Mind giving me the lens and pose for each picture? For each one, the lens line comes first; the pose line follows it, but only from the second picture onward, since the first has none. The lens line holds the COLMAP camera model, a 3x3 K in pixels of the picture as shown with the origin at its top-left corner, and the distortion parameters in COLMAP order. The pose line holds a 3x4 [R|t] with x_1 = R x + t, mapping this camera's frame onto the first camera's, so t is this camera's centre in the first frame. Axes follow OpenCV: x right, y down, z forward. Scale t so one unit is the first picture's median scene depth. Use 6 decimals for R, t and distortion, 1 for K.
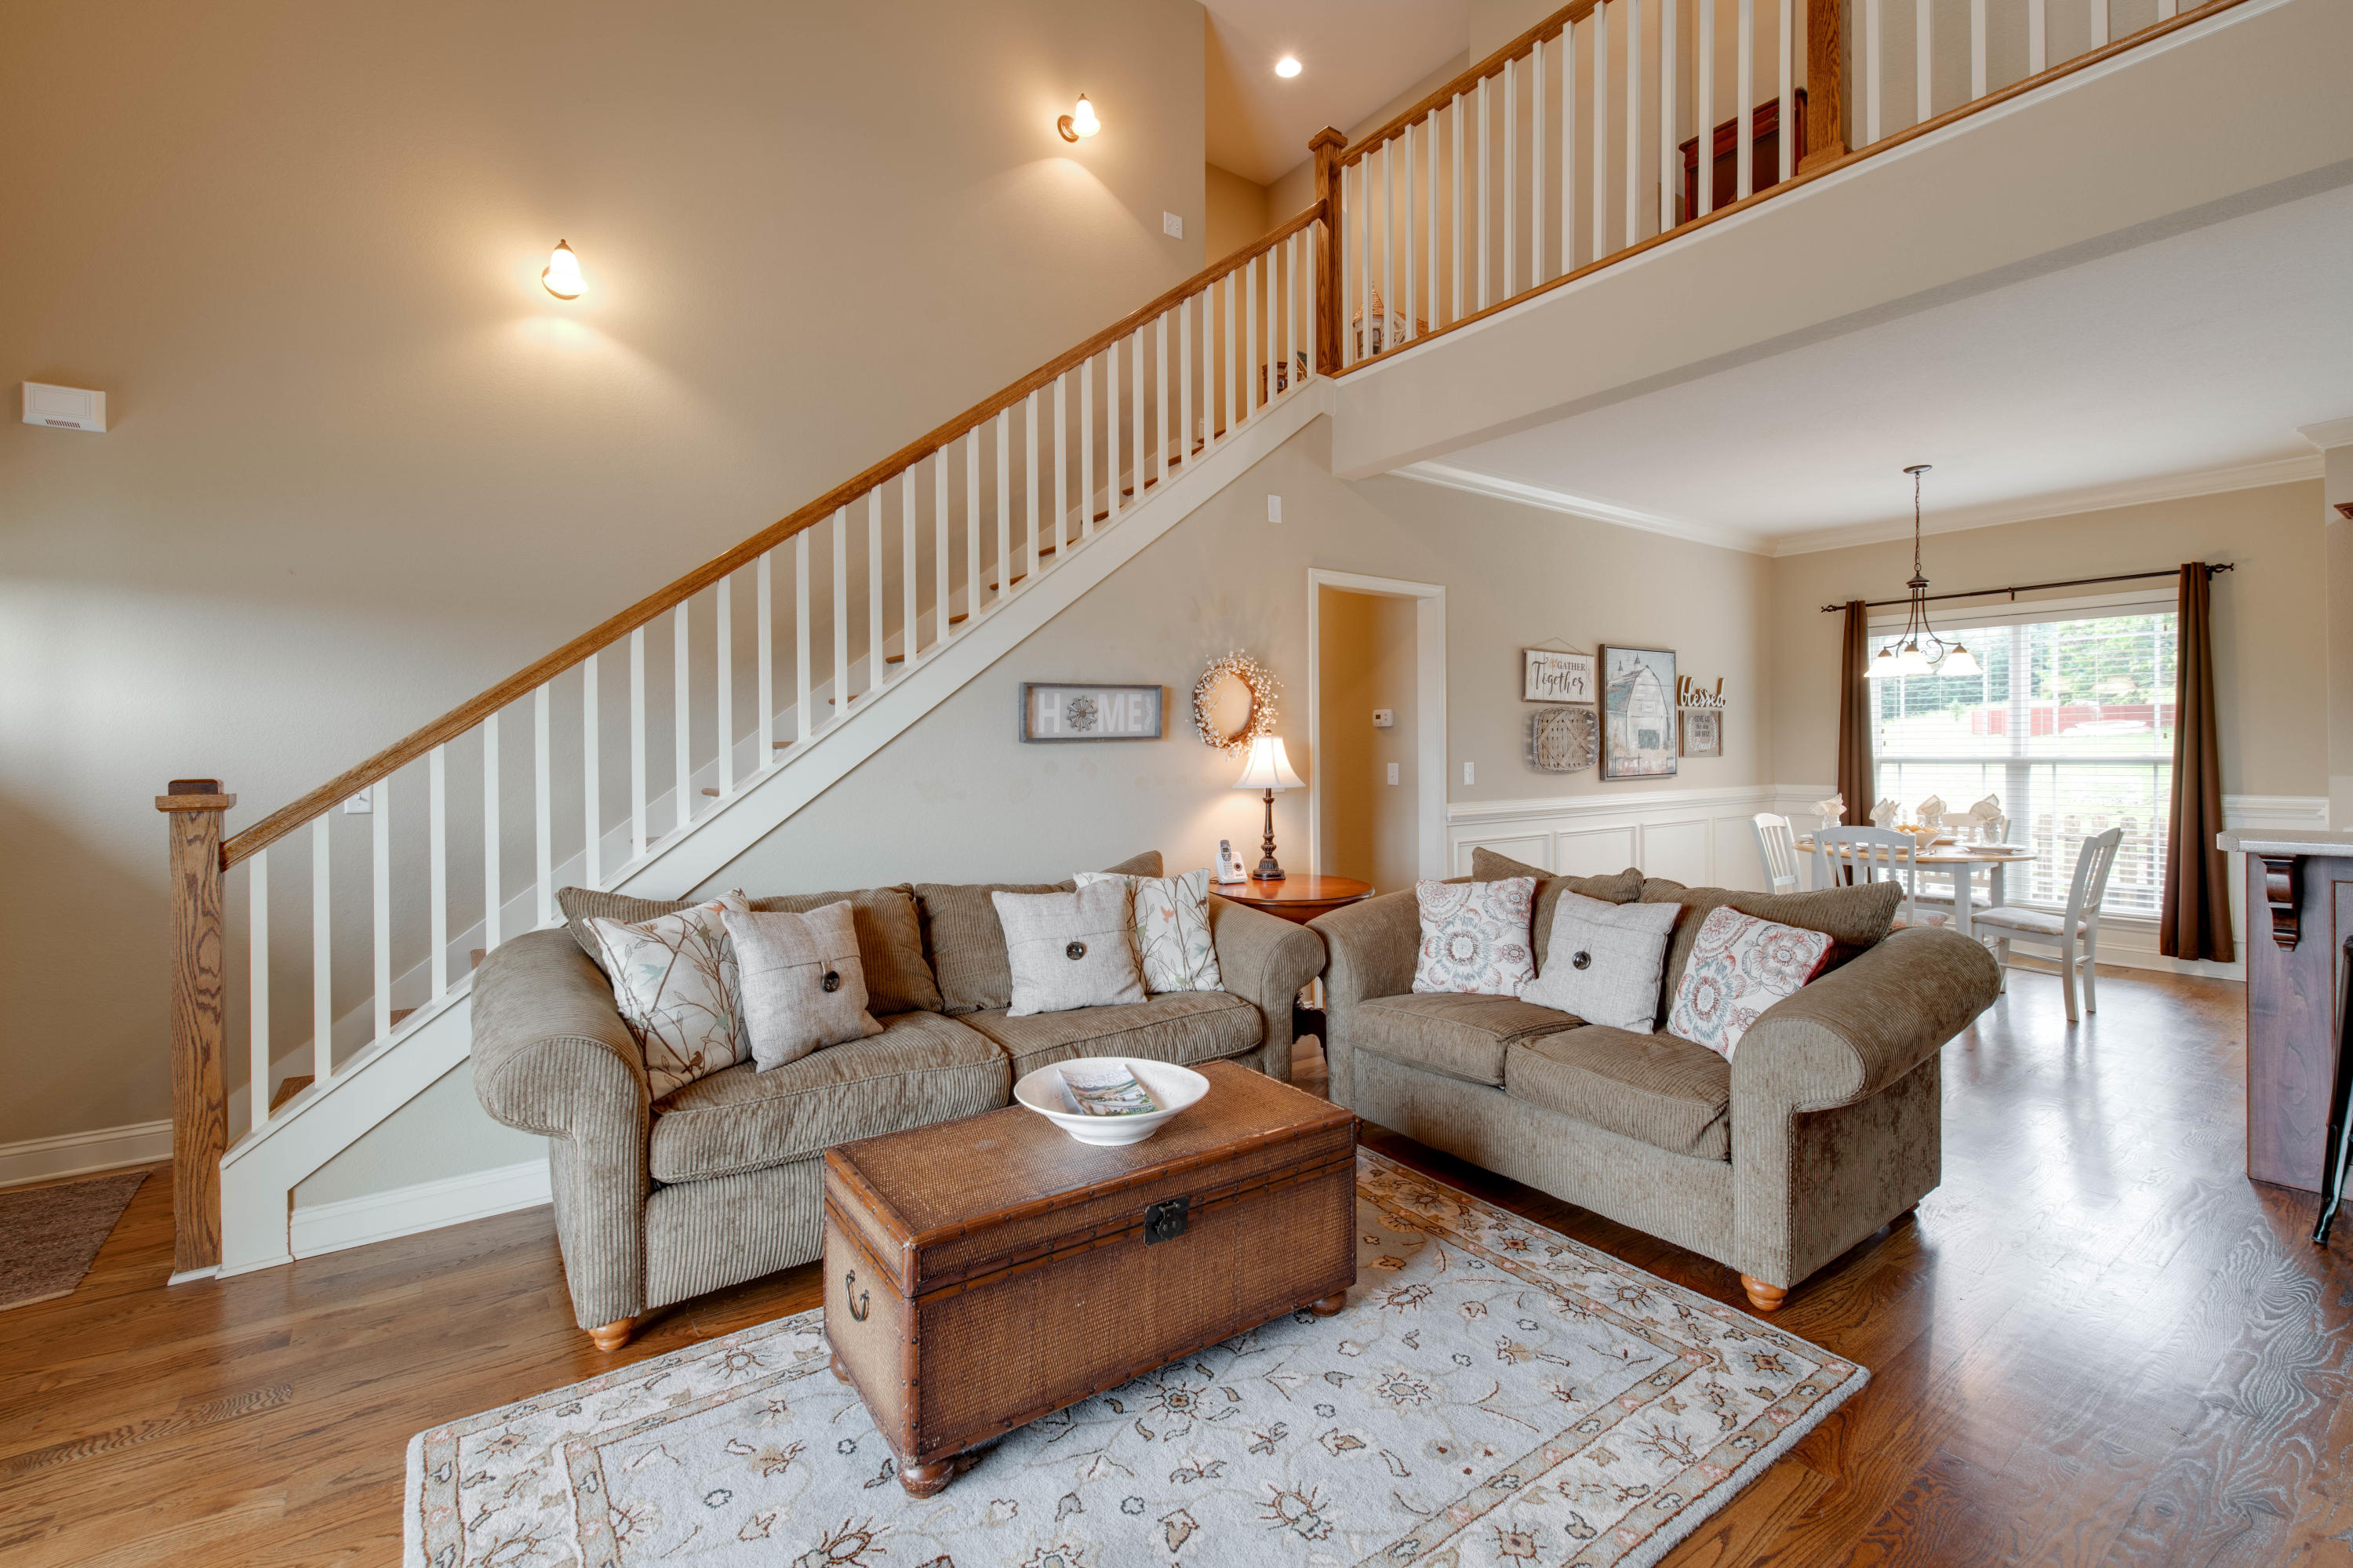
lens RADIAL K [[1015.8, 0, 1189.0], [0, 1015.8, 751.3], [0, 0, 1]] dist [0.005432, 0.000242]
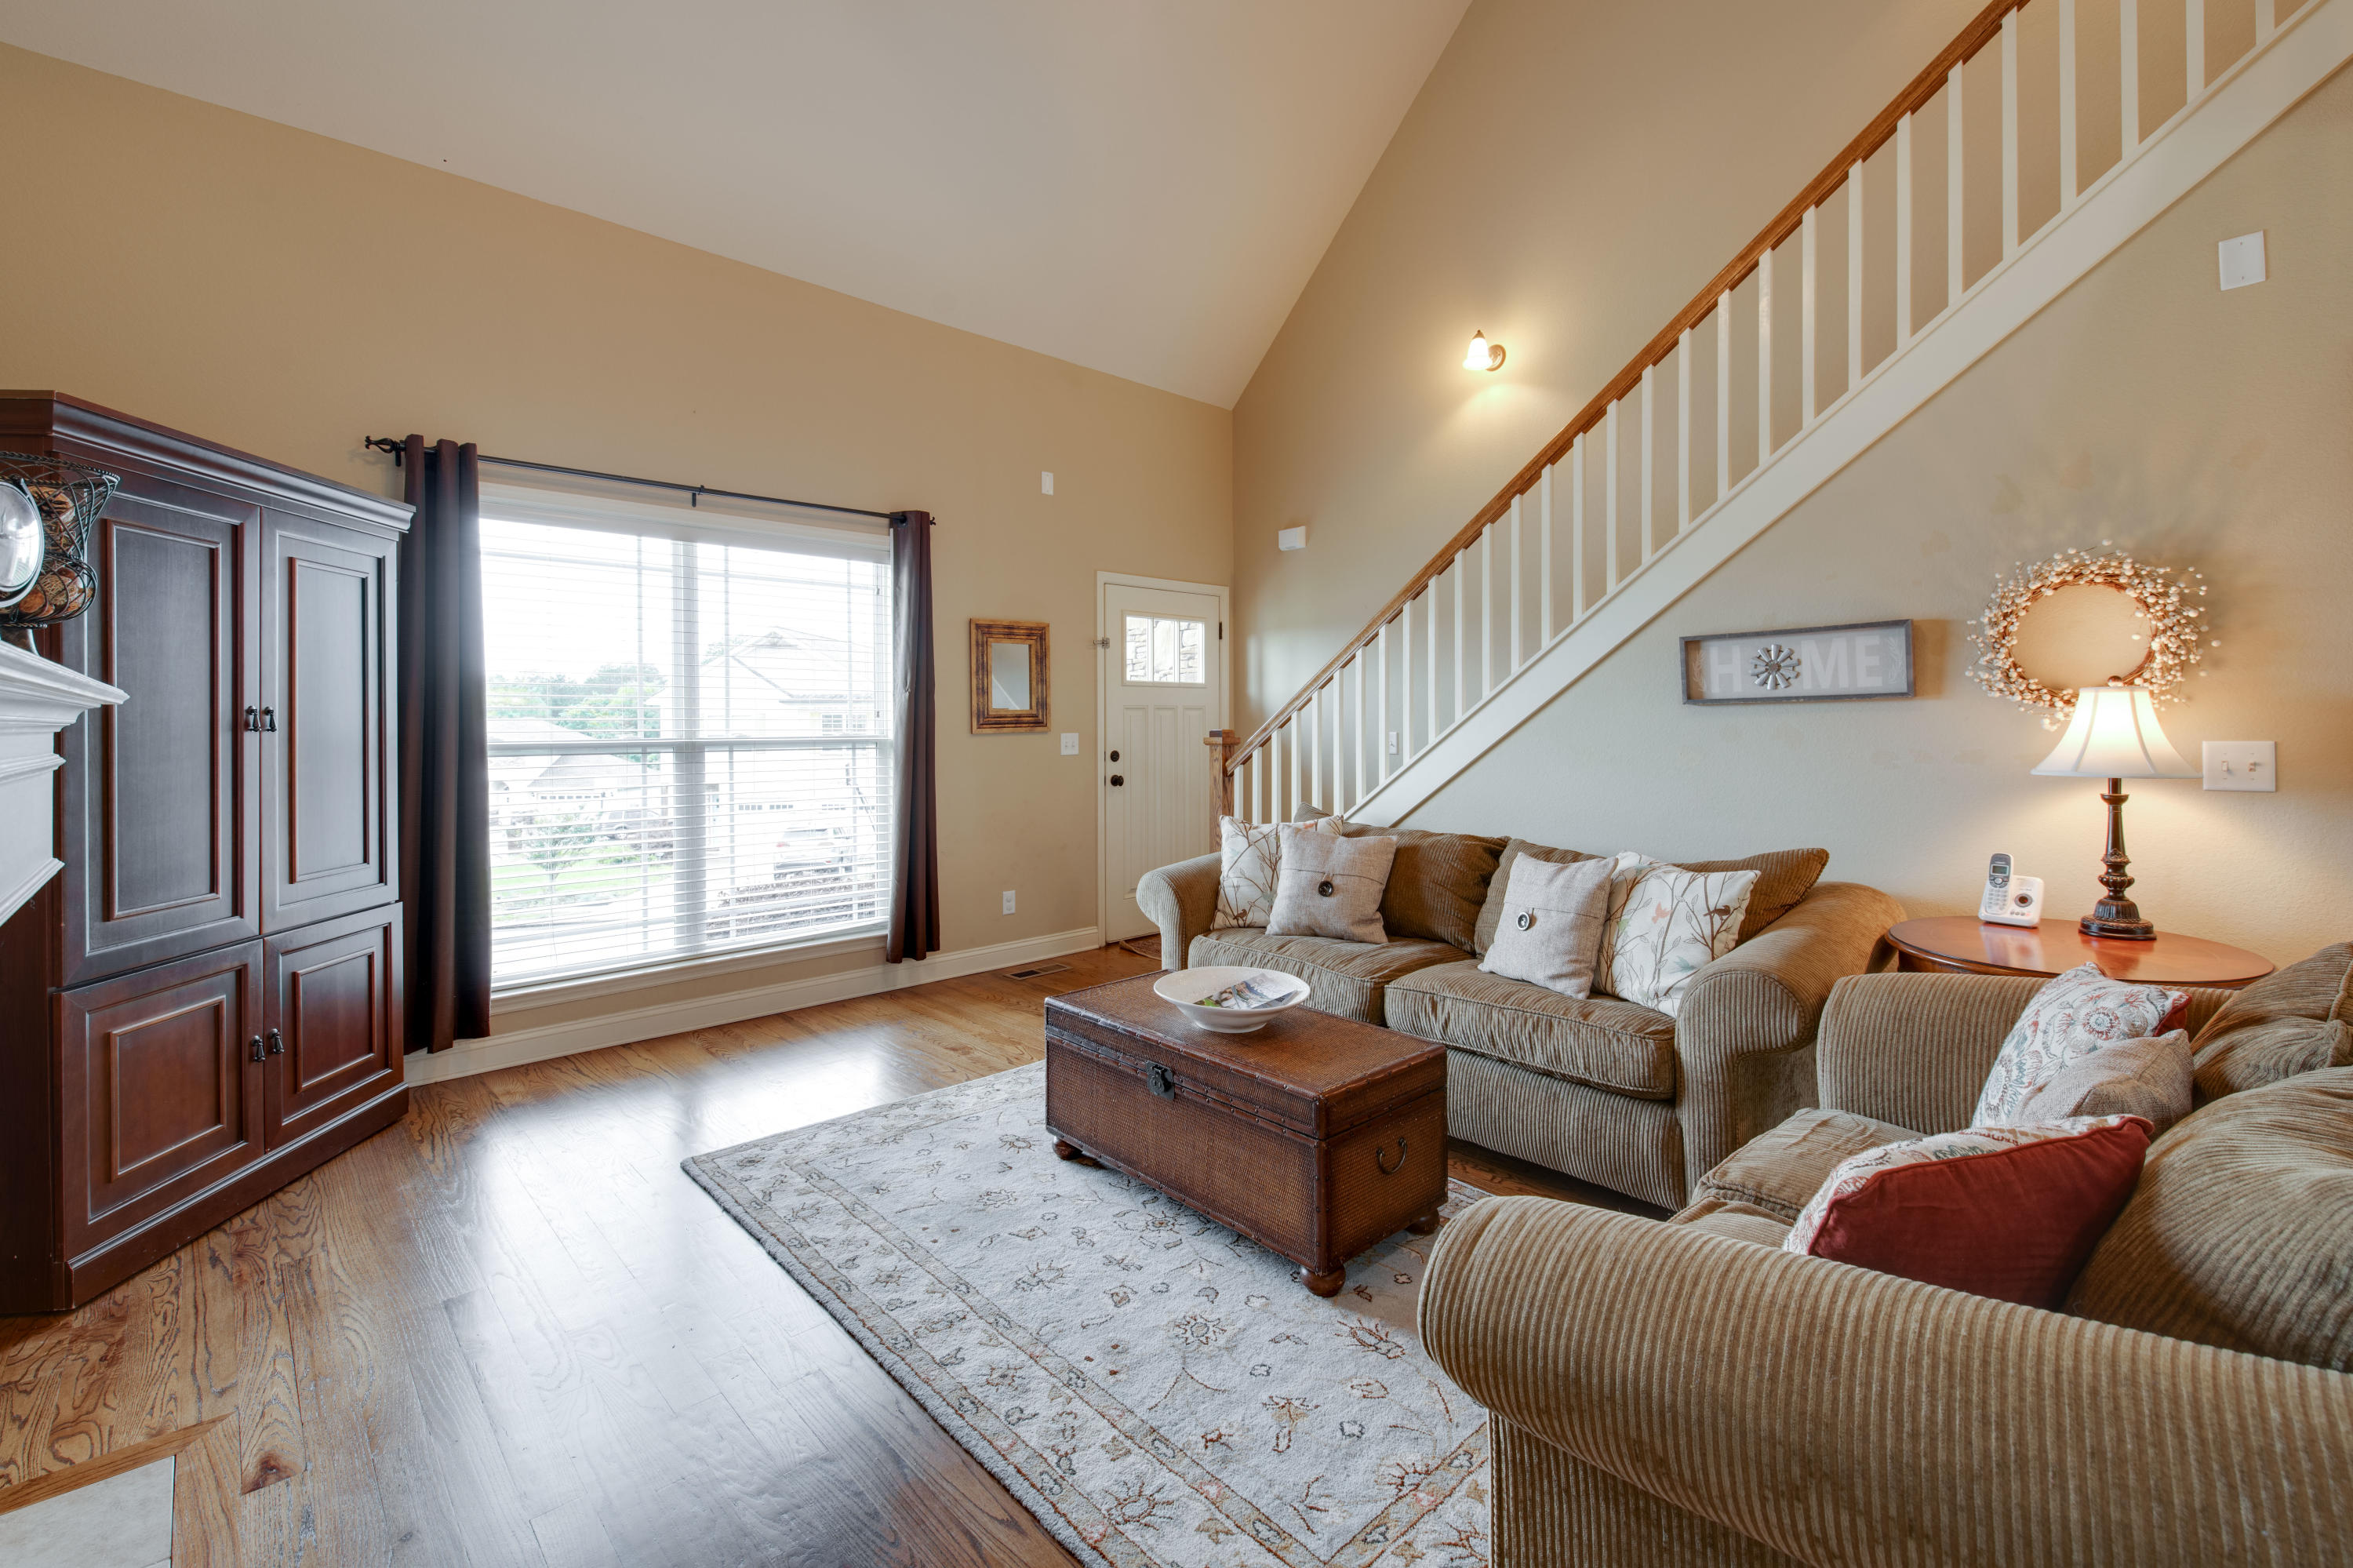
lens RADIAL K [[1015.8, 0, 1196.1], [0, 1015.8, 718.0], [0, 0, 1]] dist [0.005432, 0.000242]
pose [[0.132254, 0.004009, -0.991208, 0.649618], [0.005153, 0.999976, 0.004732, -0.003292], [0.991202, -0.005734, 0.132231, 0.450649]]
